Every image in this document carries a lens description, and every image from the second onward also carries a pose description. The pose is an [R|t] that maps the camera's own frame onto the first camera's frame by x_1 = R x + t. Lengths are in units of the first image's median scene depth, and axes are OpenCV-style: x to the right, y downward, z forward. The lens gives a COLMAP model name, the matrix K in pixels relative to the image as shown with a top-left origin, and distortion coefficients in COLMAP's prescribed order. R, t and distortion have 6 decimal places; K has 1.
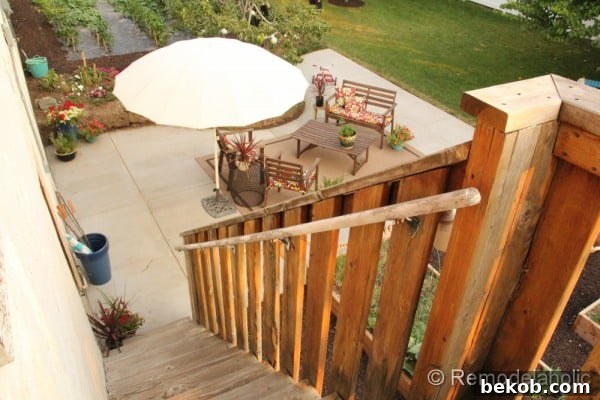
lens RADIAL K [[503.8, 0, 300.0], [0, 503.8, 200.0], [0, 0, 1]] dist [-0.191475, 0.163228]
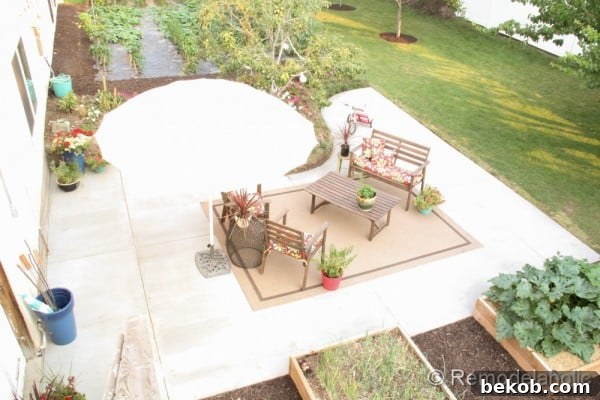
lens RADIAL K [[502.2, 0, 300.0], [0, 502.2, 200.0], [0, 0, 1]] dist [-0.196214, 0.169015]
pose [[0.990544, 0.097278, -0.096747, 0.056487], [-0.101192, 0.994201, -0.036397, -0.068289], [0.092646, 0.045843, 0.994643, 0.095114]]
